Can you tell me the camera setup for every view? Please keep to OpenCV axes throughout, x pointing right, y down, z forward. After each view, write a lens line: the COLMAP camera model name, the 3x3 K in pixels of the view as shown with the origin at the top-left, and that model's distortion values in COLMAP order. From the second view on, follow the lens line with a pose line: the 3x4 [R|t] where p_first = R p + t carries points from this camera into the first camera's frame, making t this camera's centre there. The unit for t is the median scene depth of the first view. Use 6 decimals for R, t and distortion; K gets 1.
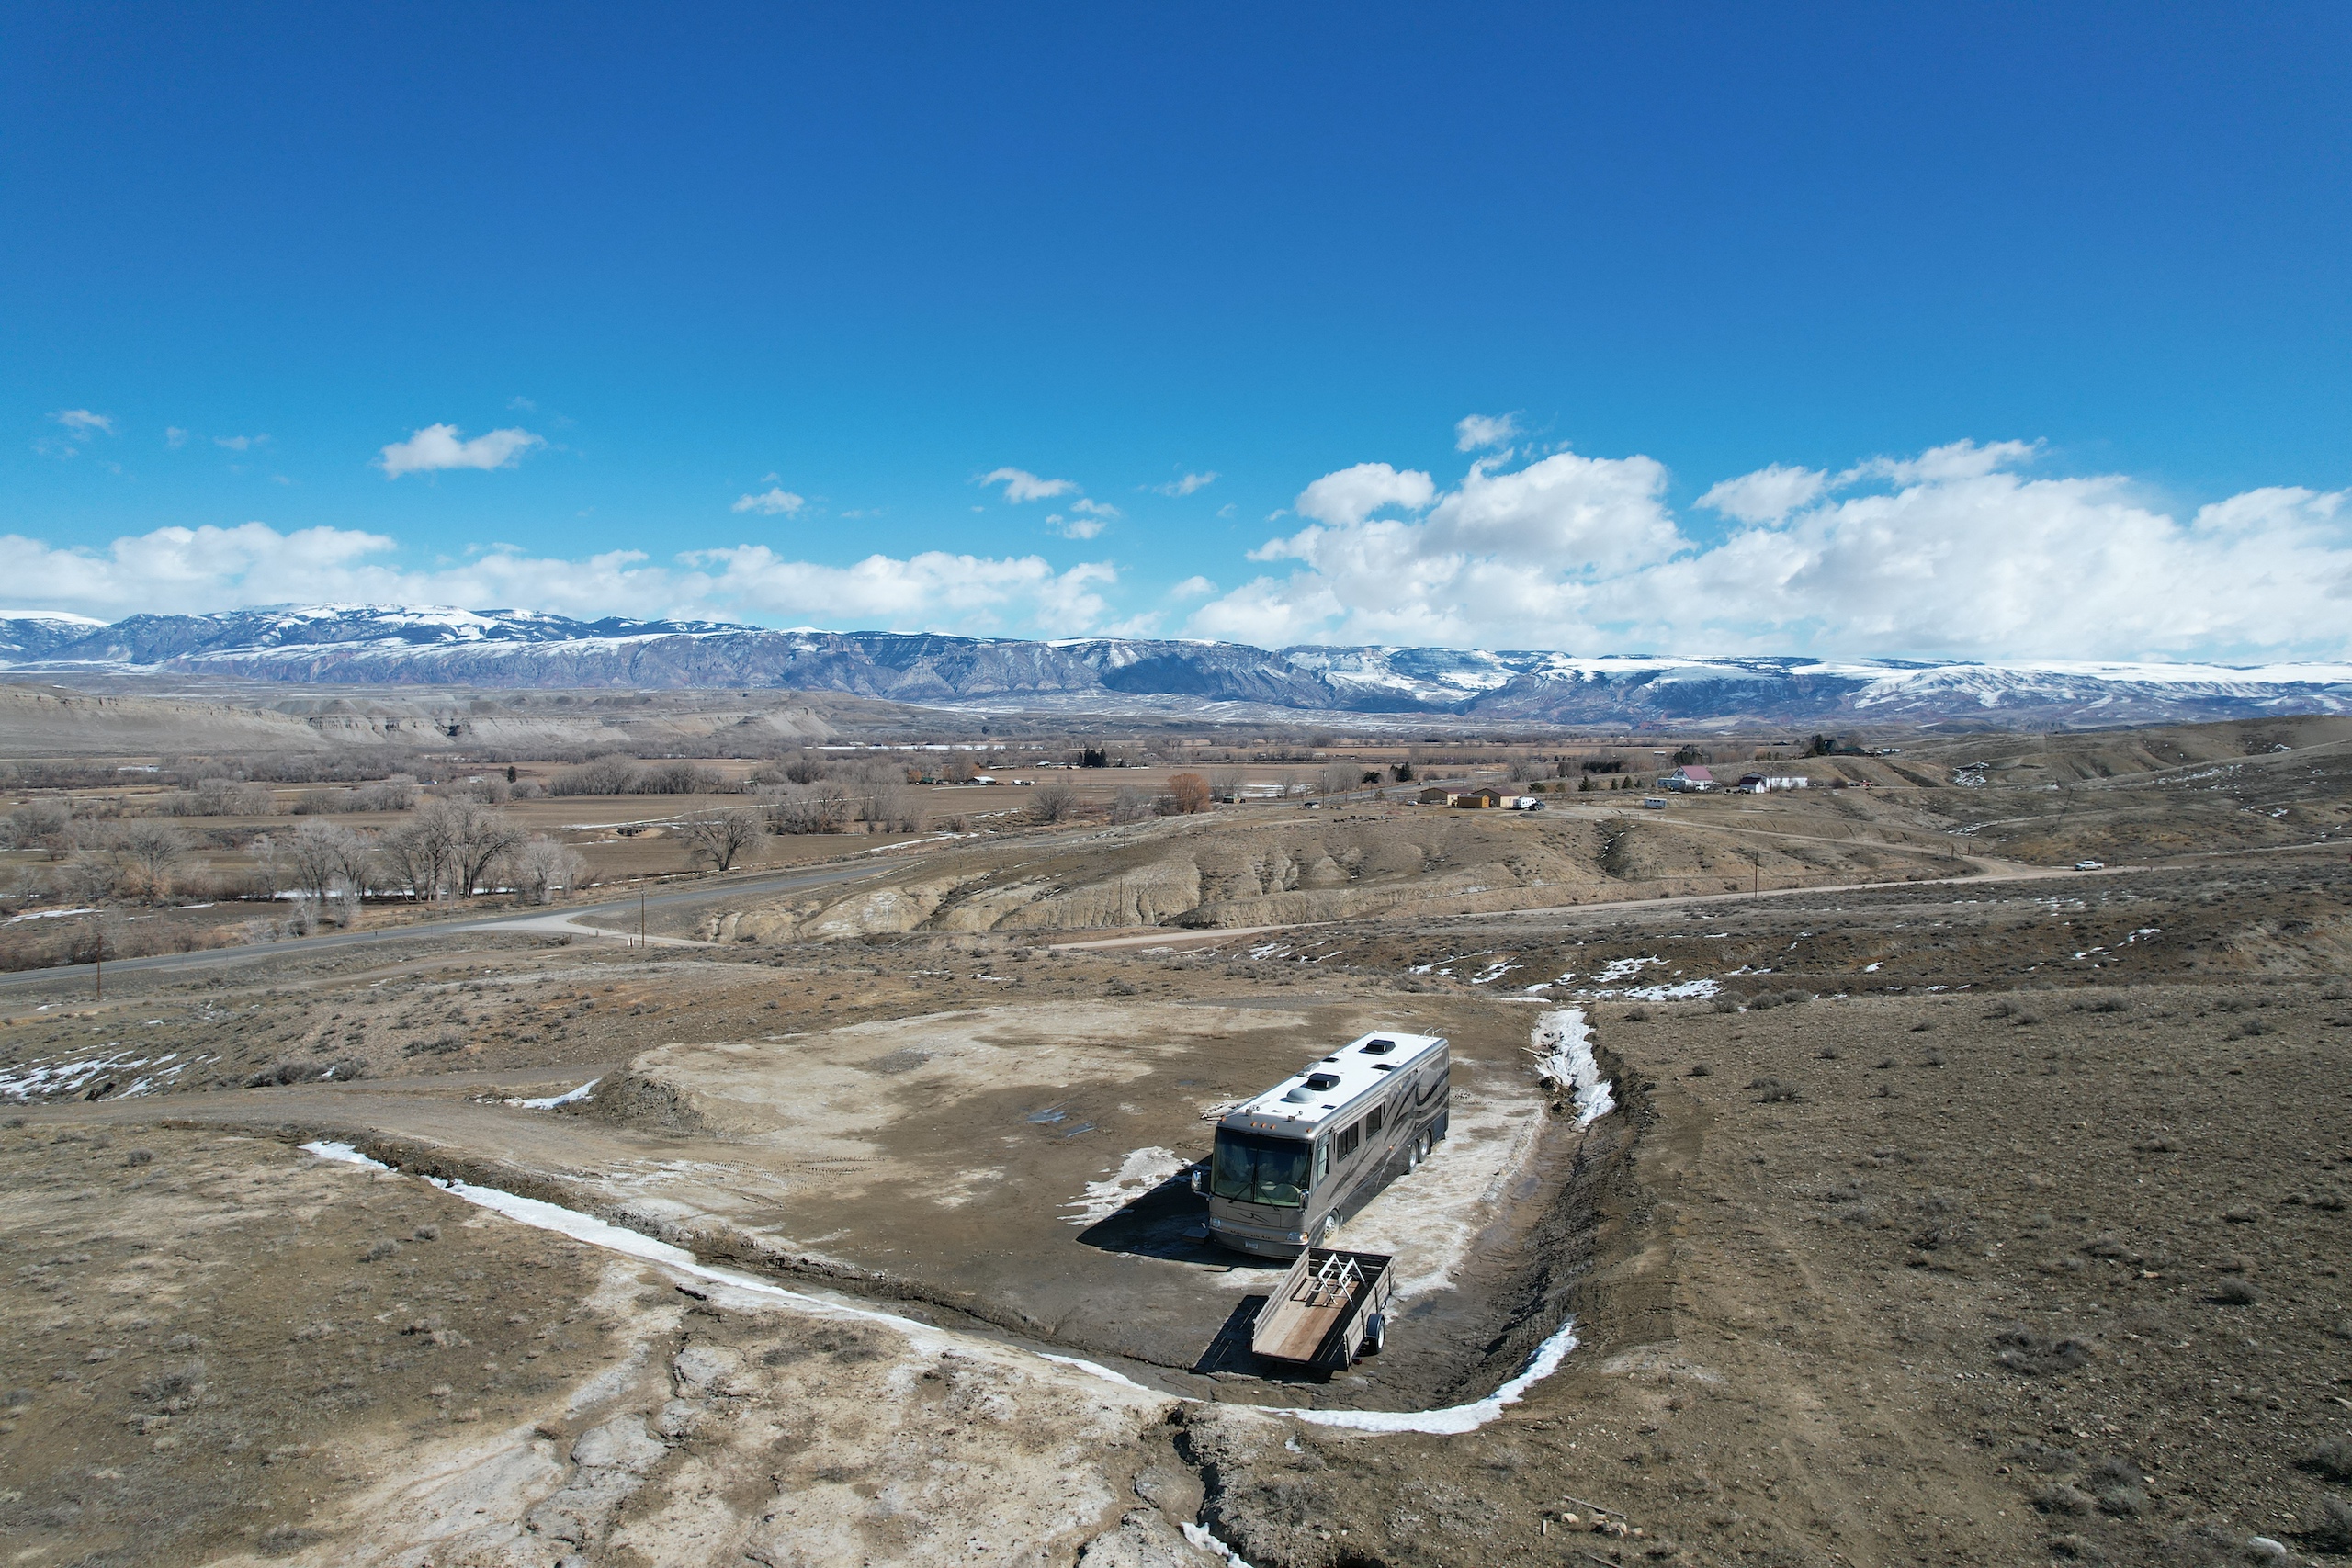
lens RADIAL K [[1494.8, 0, 1178.3], [0, 1494.8, 784.2], [0, 0, 1]] dist [-0.069798, 0.060514]
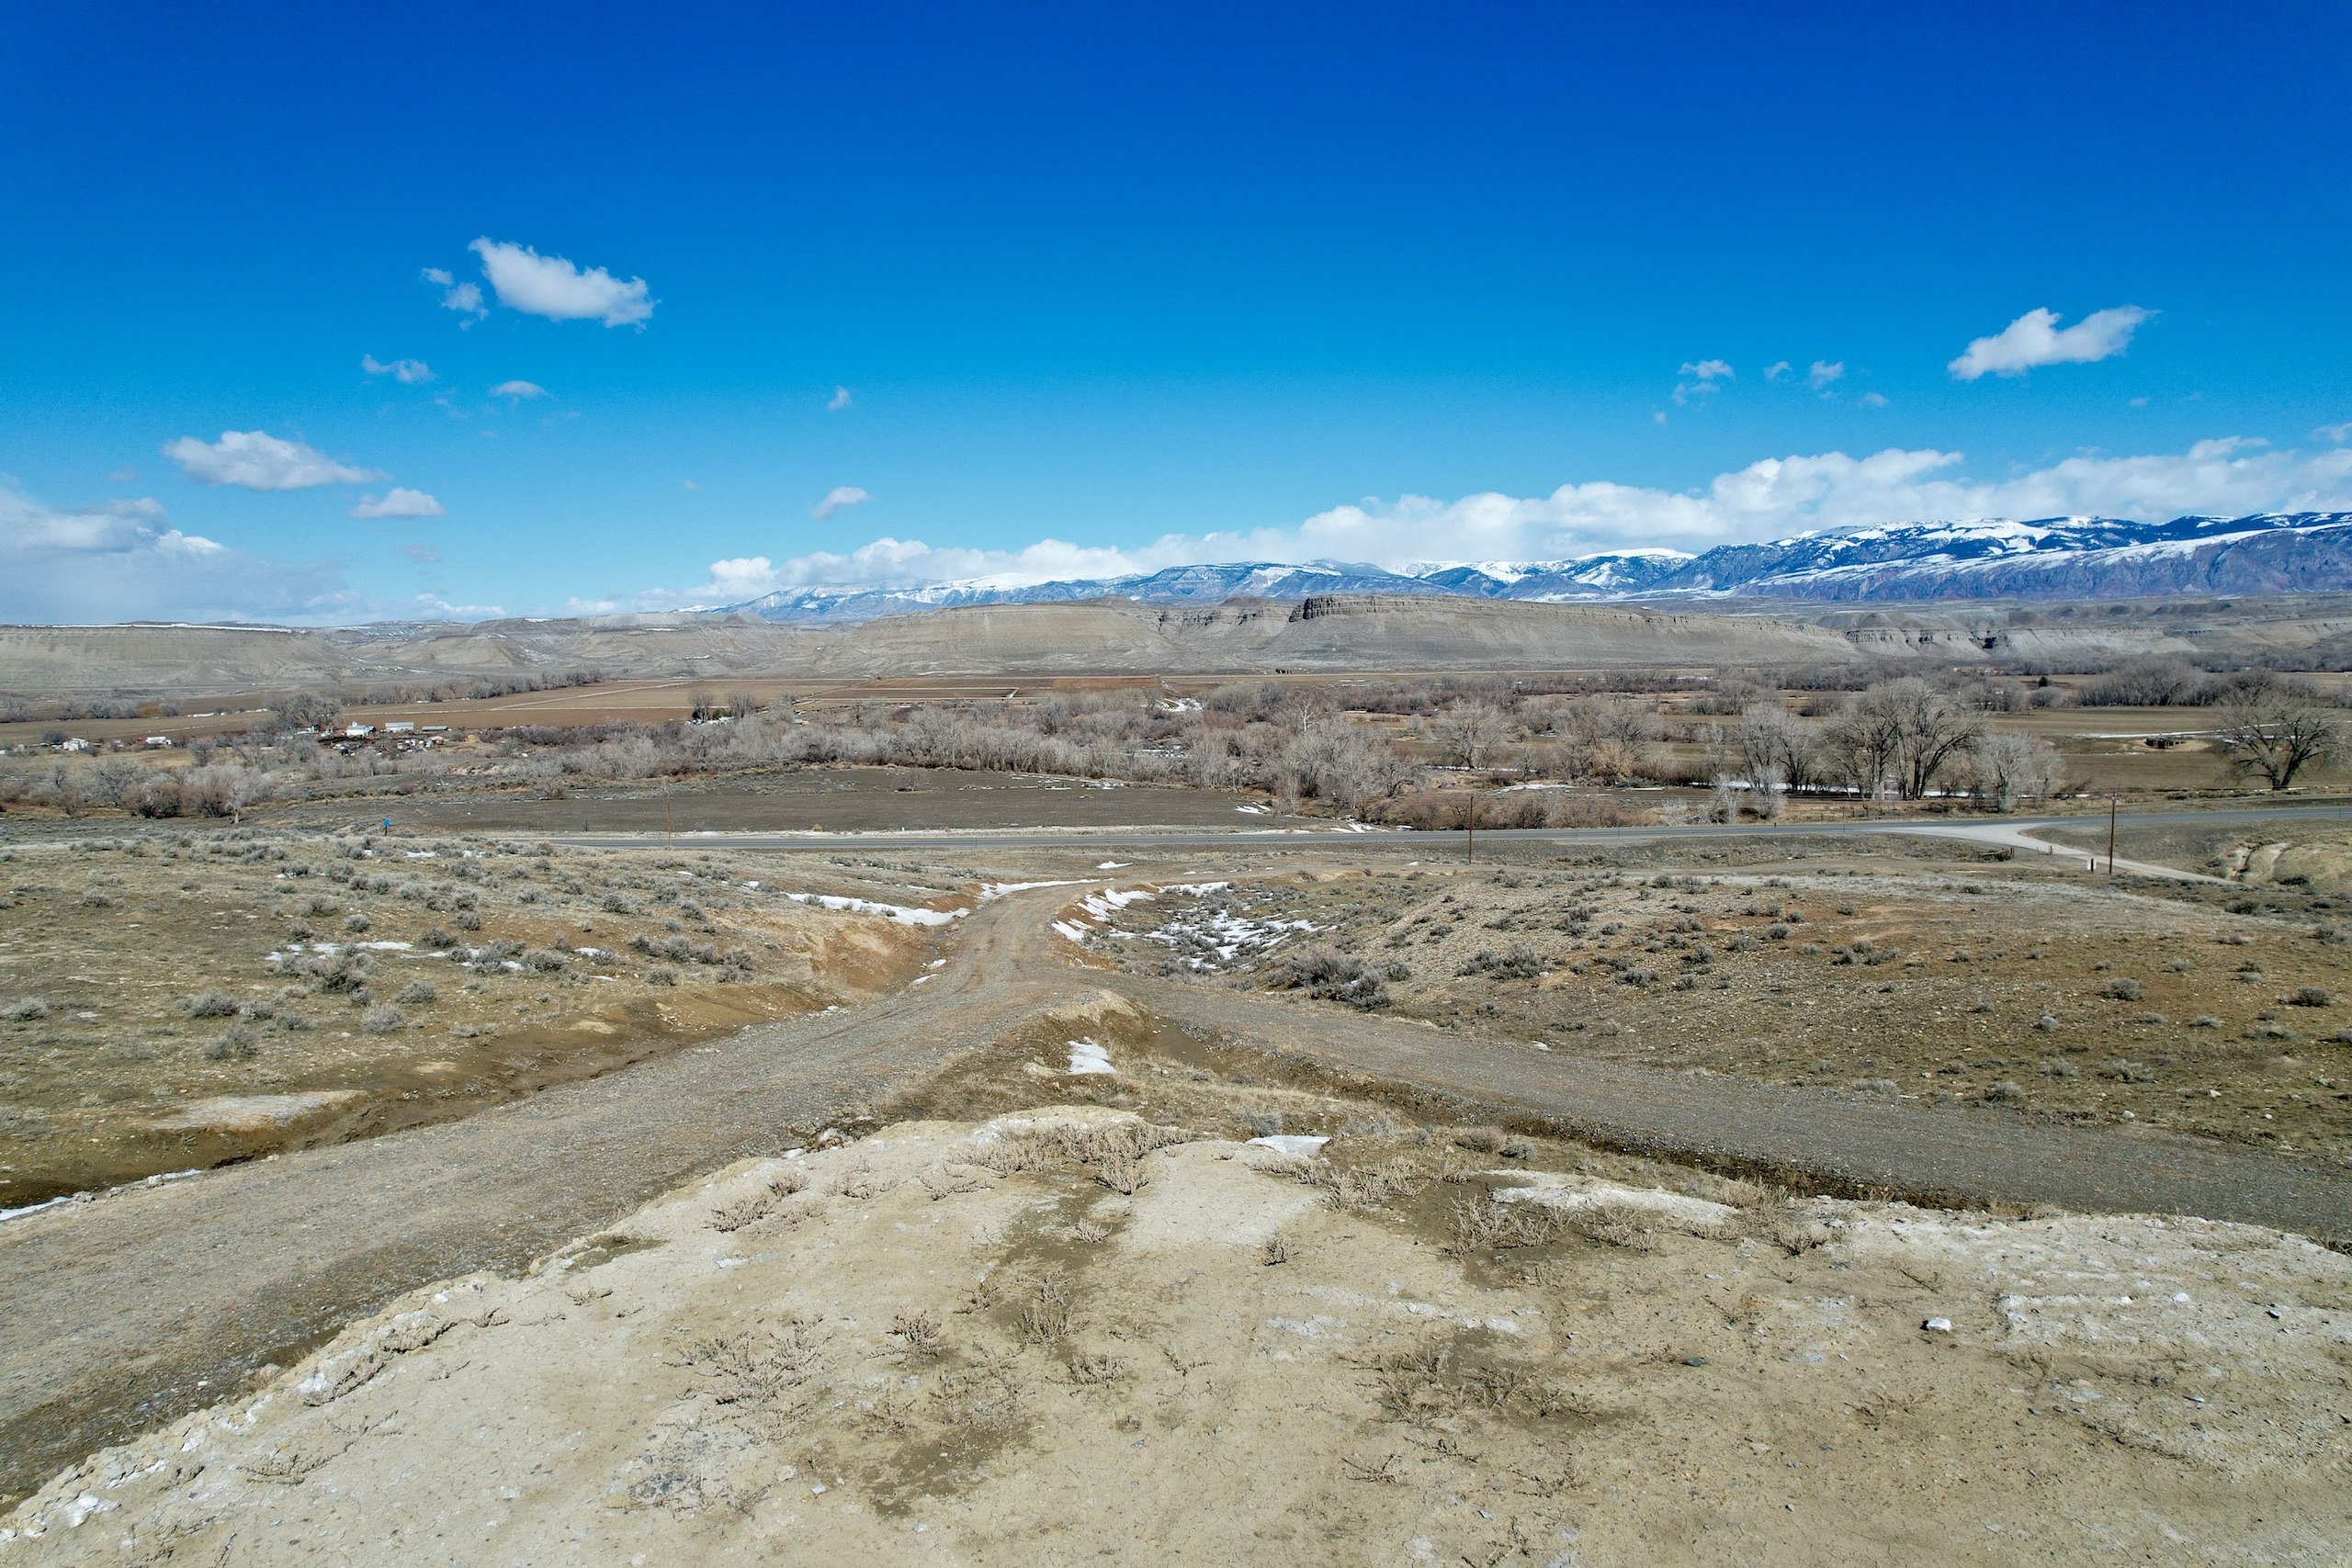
lens RADIAL K [[1494.8, 0, 1195.6], [0, 1494.8, 782.4], [0, 0, 1]] dist [-0.069798, 0.060514]
pose [[0.576831, 0.059879, -0.814666, -0.014460], [-0.015995, 0.997946, 0.062025, 0.010747], [0.816707, -0.022748, 0.576604, 0.085555]]
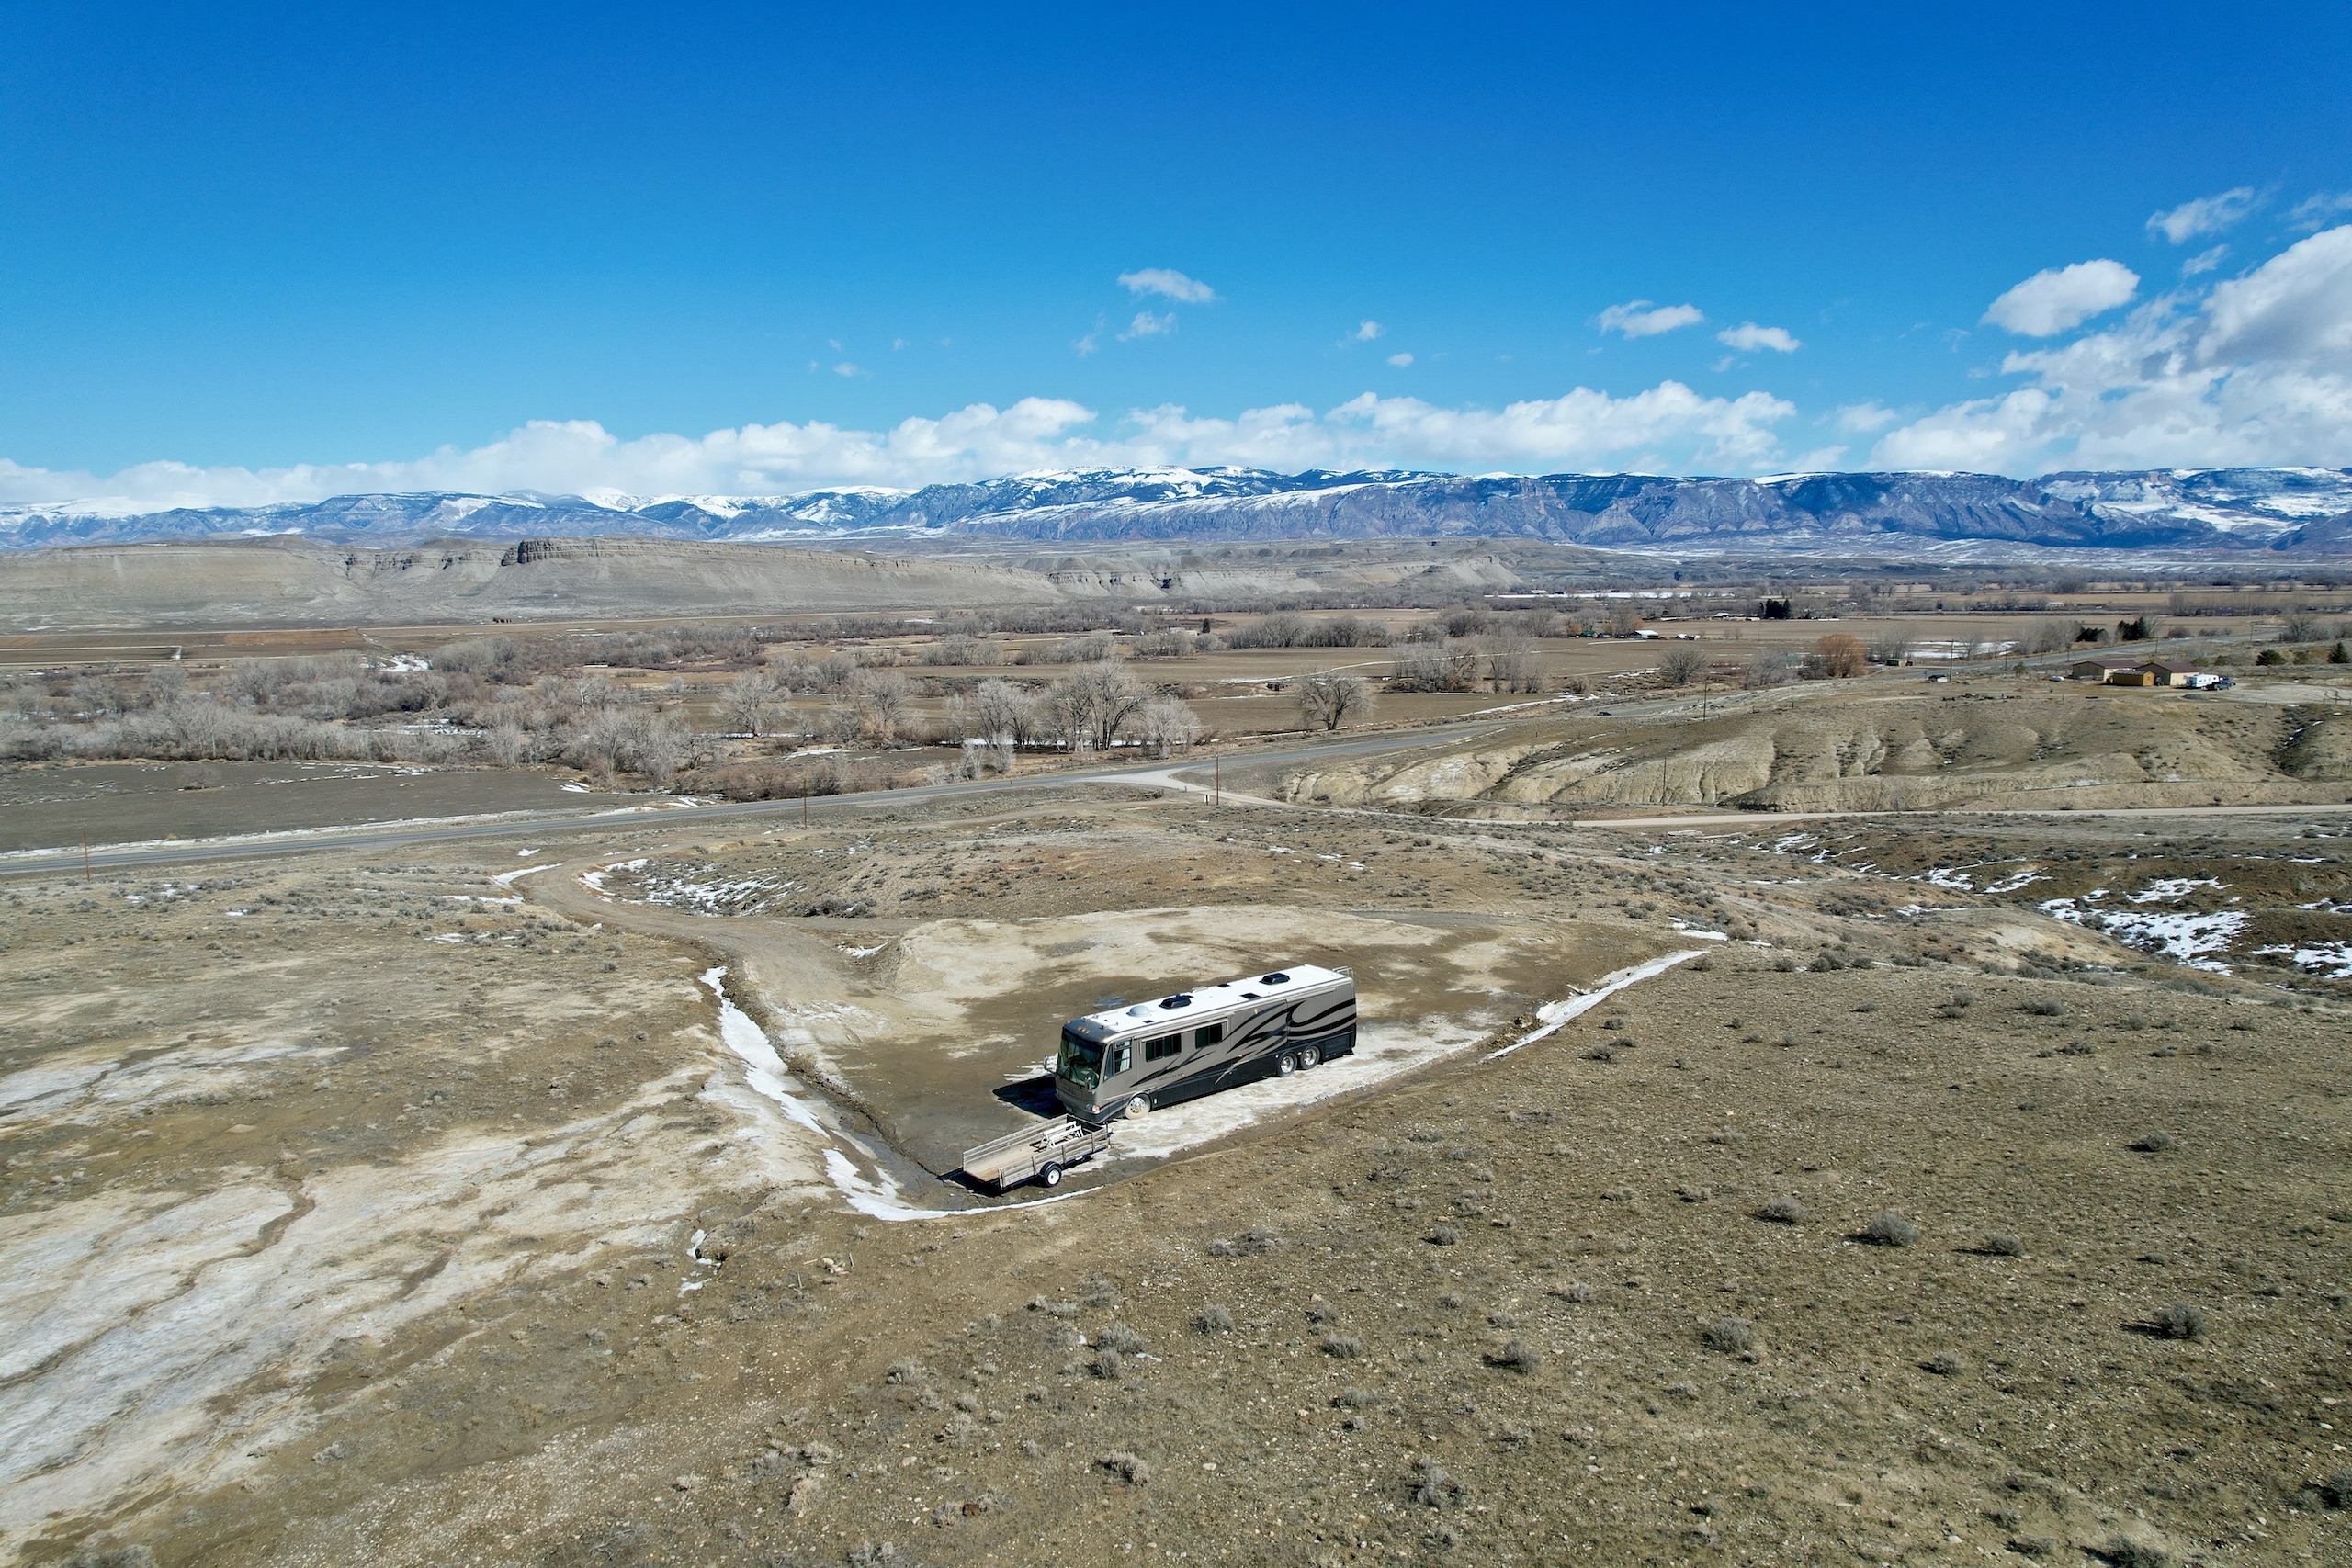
lens RADIAL K [[1494.8, 0, 1193.9], [0, 1494.8, 784.5], [0, 0, 1]] dist [-0.069798, 0.060514]
pose [[0.901793, 0.046182, -0.429694, 0.044000], [-0.001518, 0.994606, 0.103710, -0.009077], [0.432166, -0.092873, 0.896999, -0.013120]]
